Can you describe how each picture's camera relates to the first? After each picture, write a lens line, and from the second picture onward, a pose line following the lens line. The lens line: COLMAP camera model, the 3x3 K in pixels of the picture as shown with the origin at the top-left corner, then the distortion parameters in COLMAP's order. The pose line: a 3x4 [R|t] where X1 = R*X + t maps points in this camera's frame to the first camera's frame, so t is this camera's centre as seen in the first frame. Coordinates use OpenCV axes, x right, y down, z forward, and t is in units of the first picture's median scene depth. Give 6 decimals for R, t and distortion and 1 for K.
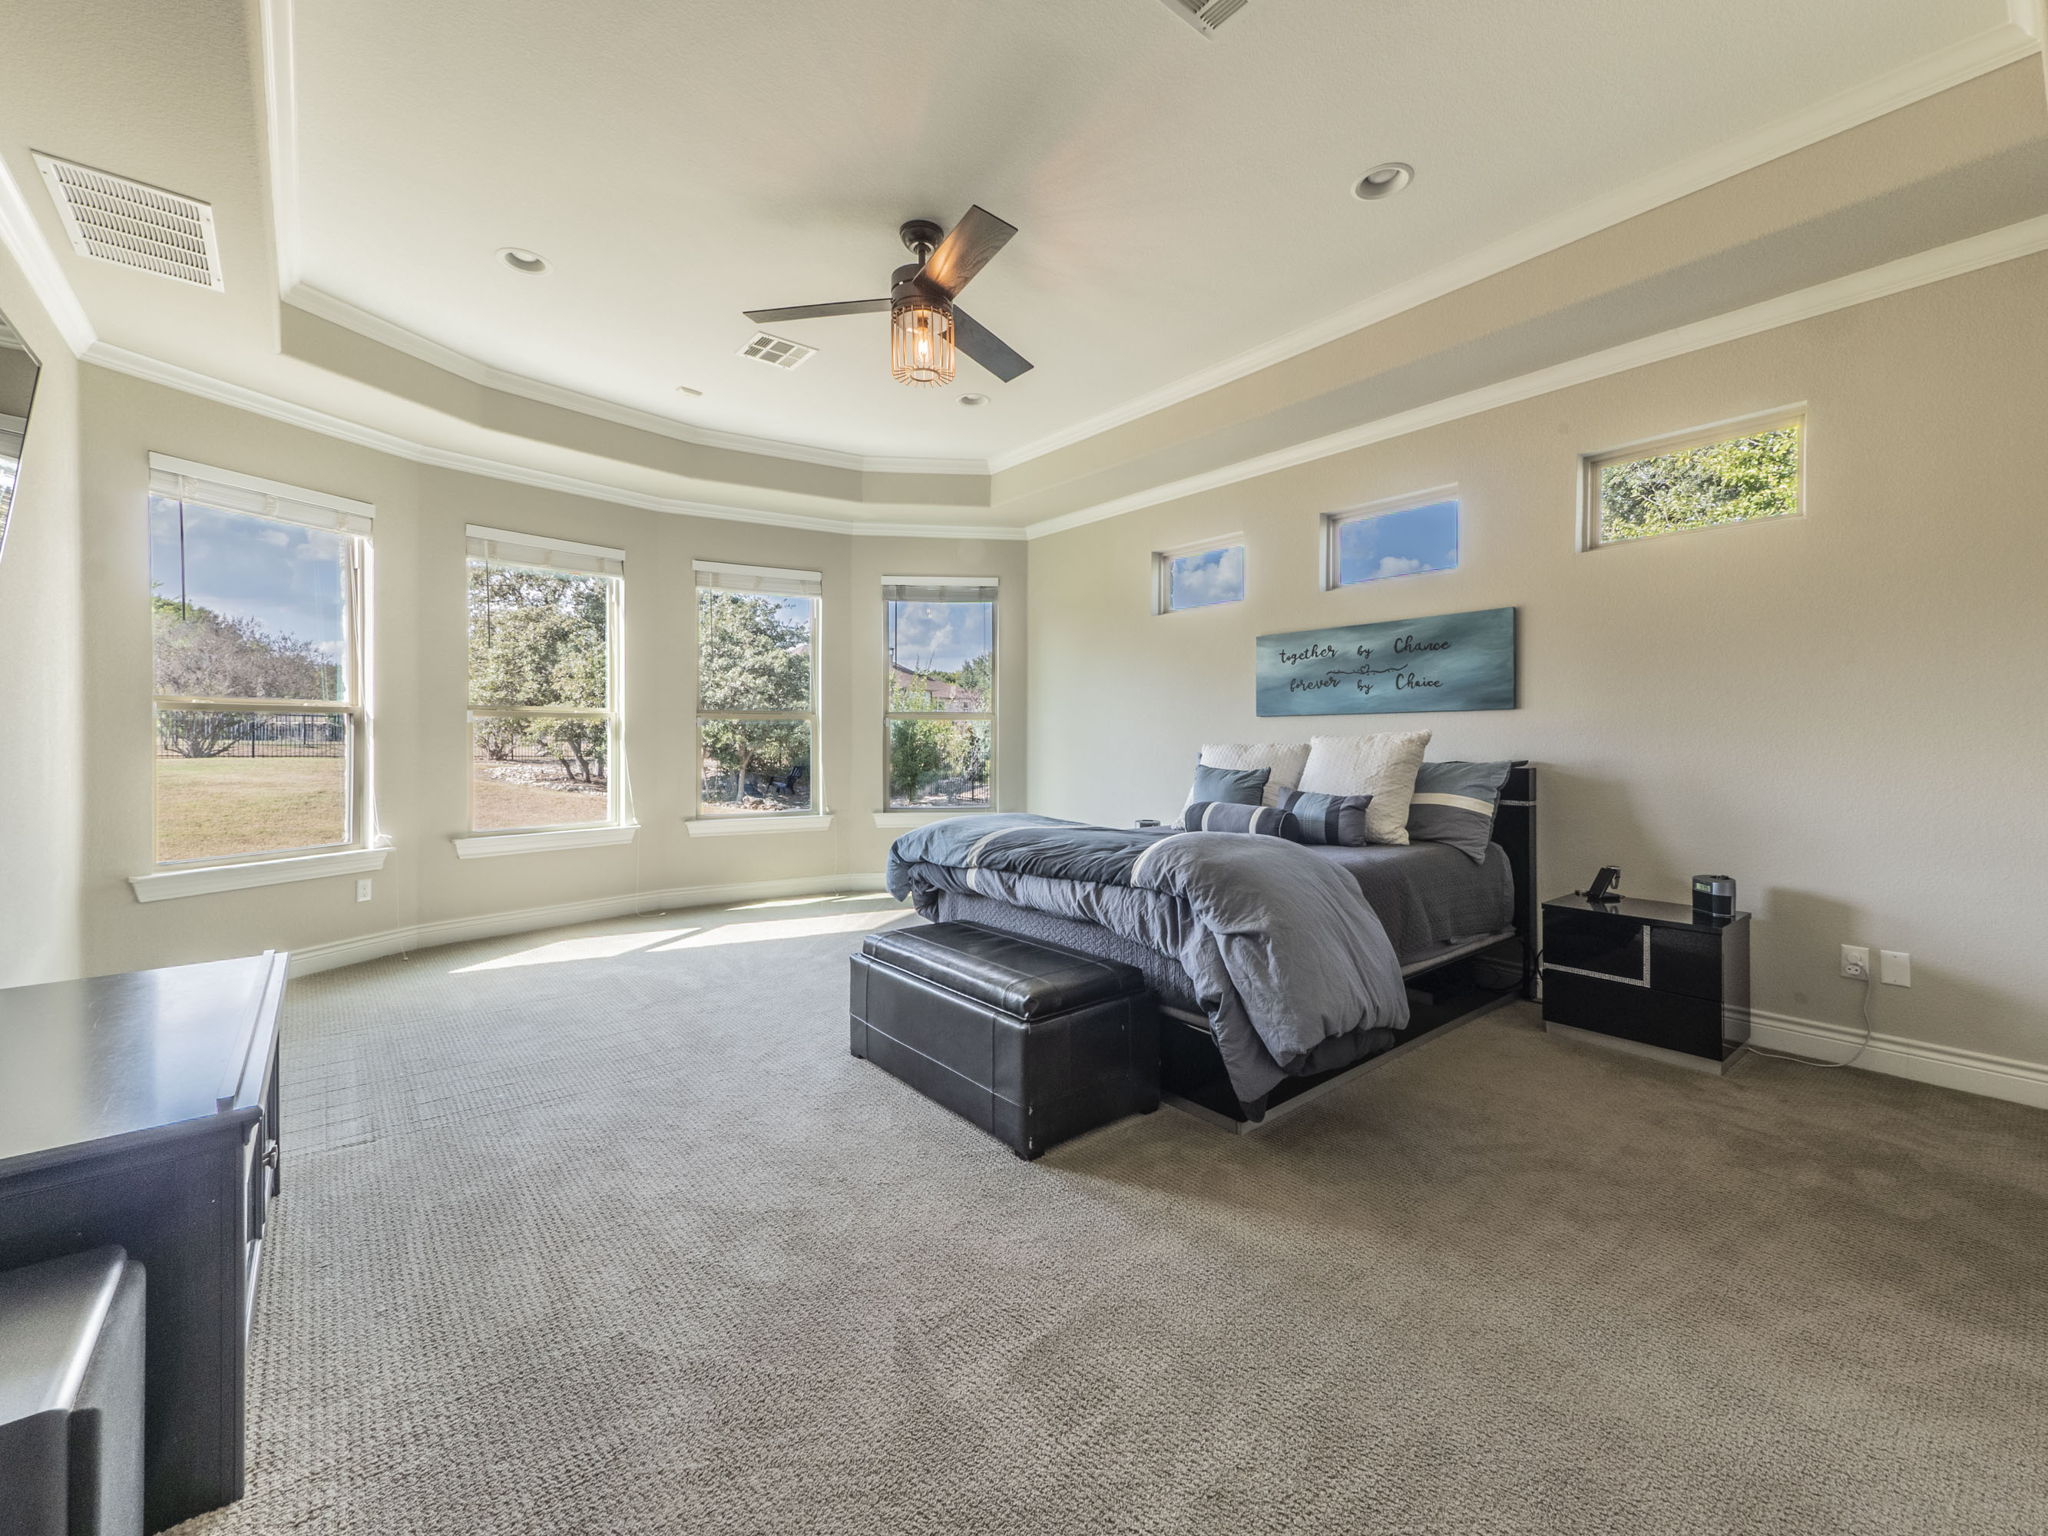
lens RADIAL K [[855.3, 0, 1046.0], [0, 855.3, 743.7], [0, 0, 1]] dist [0.012570, -0.000067]
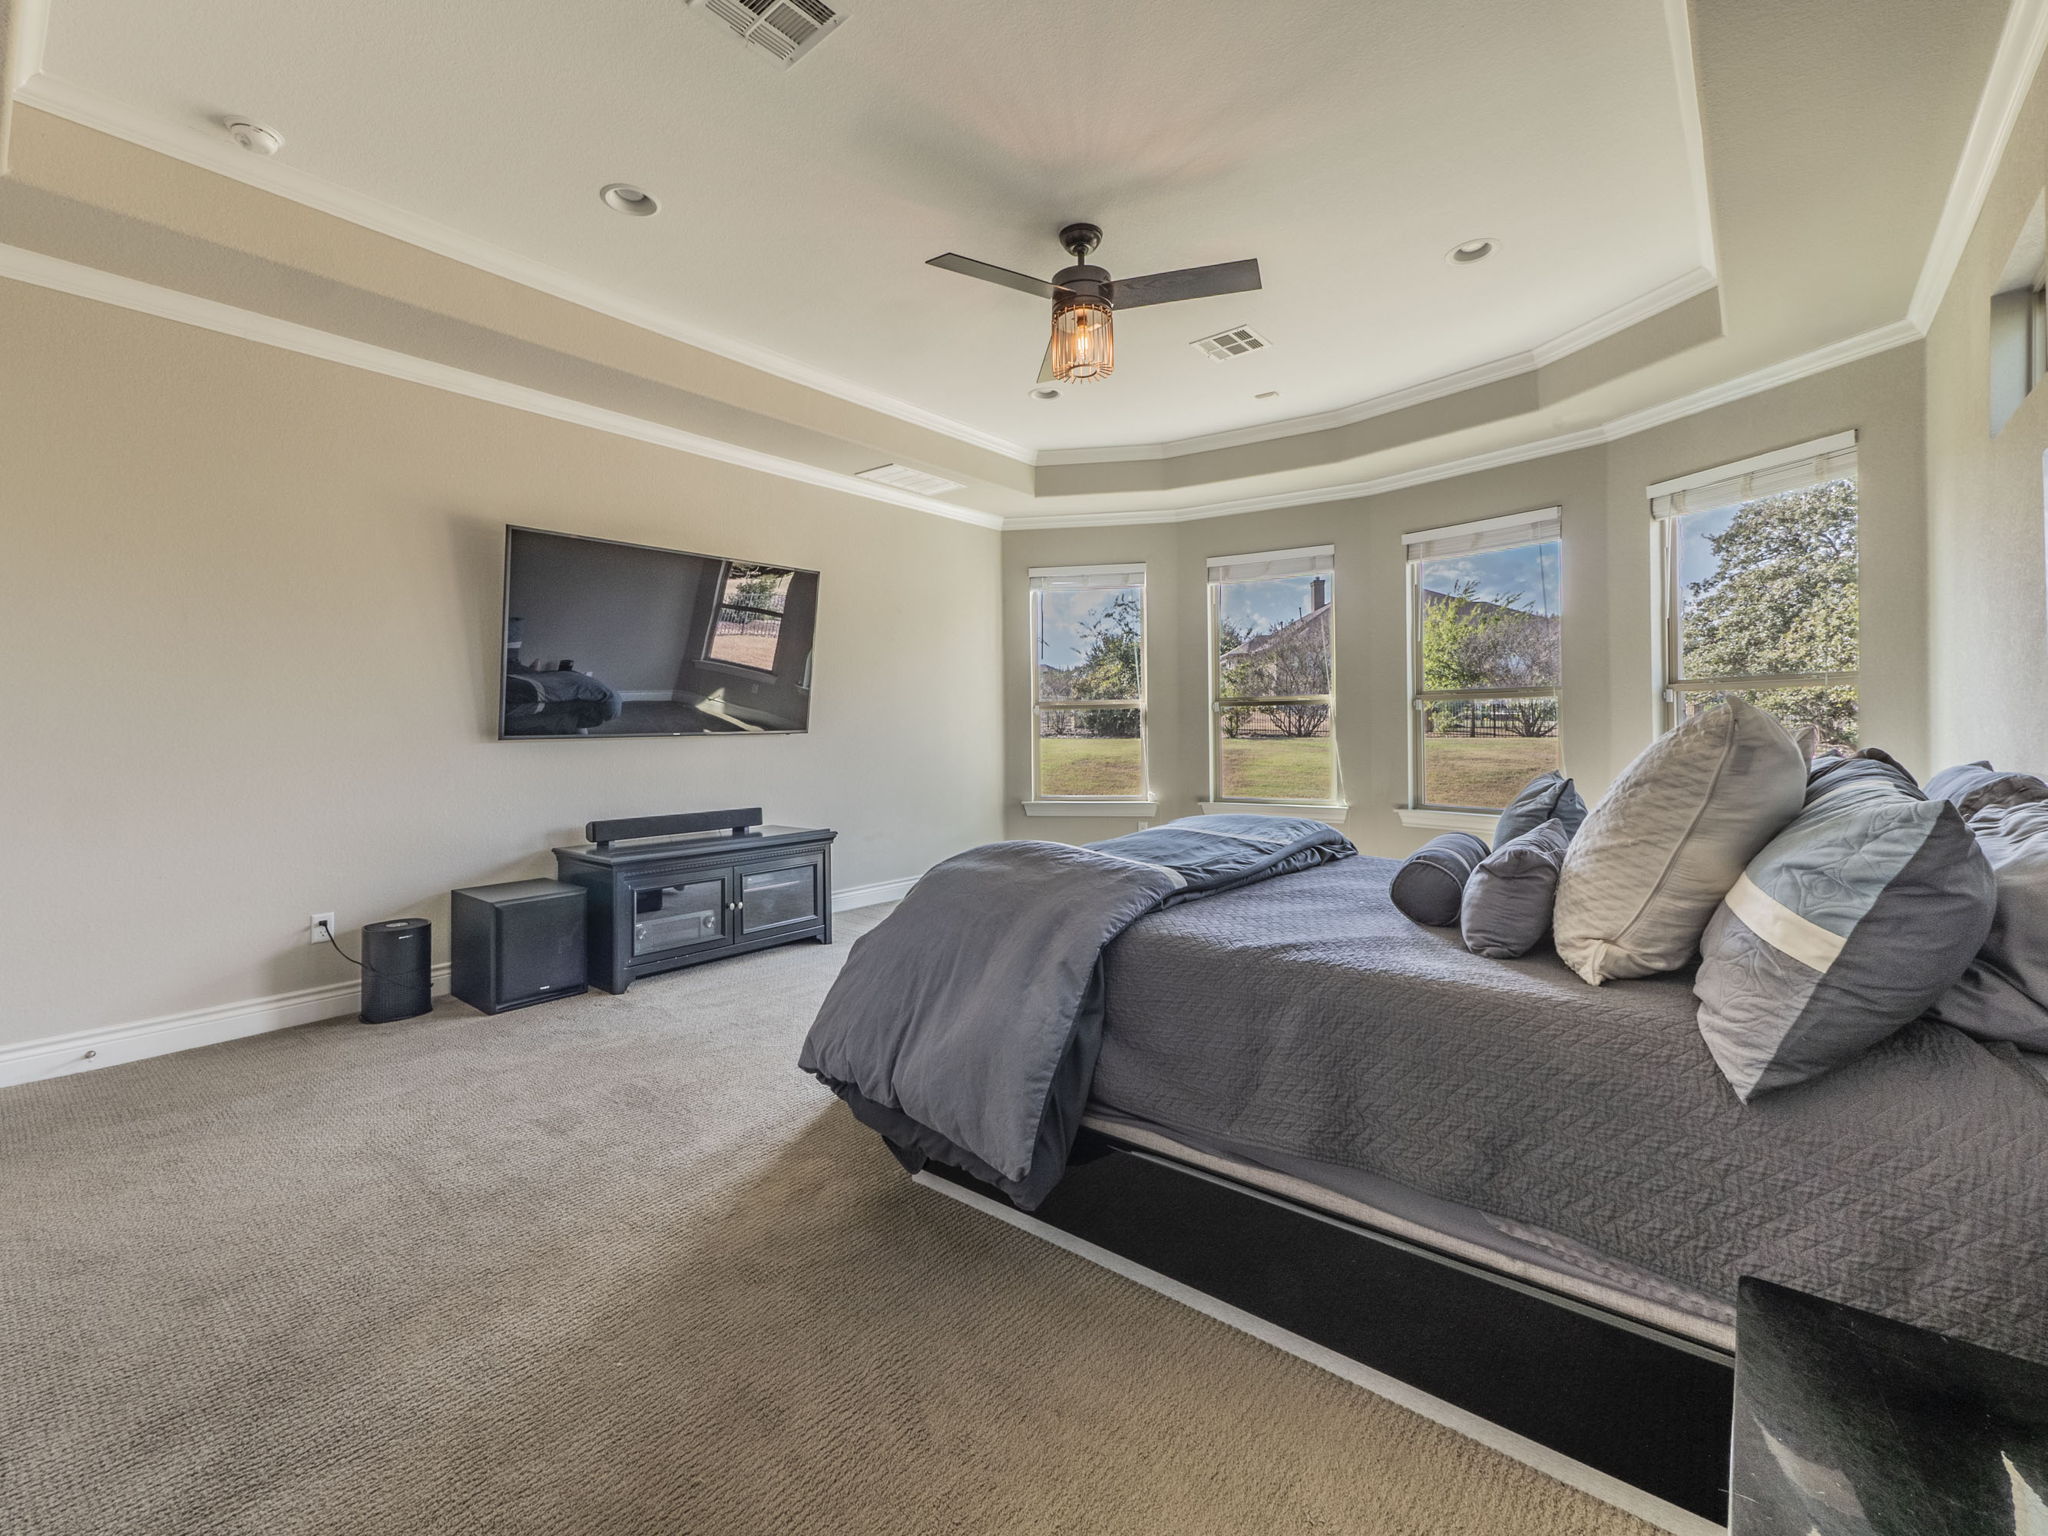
lens RADIAL K [[884.1, 0, 1010.8], [0, 884.1, 724.0], [0, 0, 1]] dist [0.014268, -0.000244]
pose [[0.155297, -0.003684, -0.987861, 0.508596], [0.005337, 0.999982, -0.002890, -0.003146], [0.987853, -0.004823, 0.155314, 0.427895]]
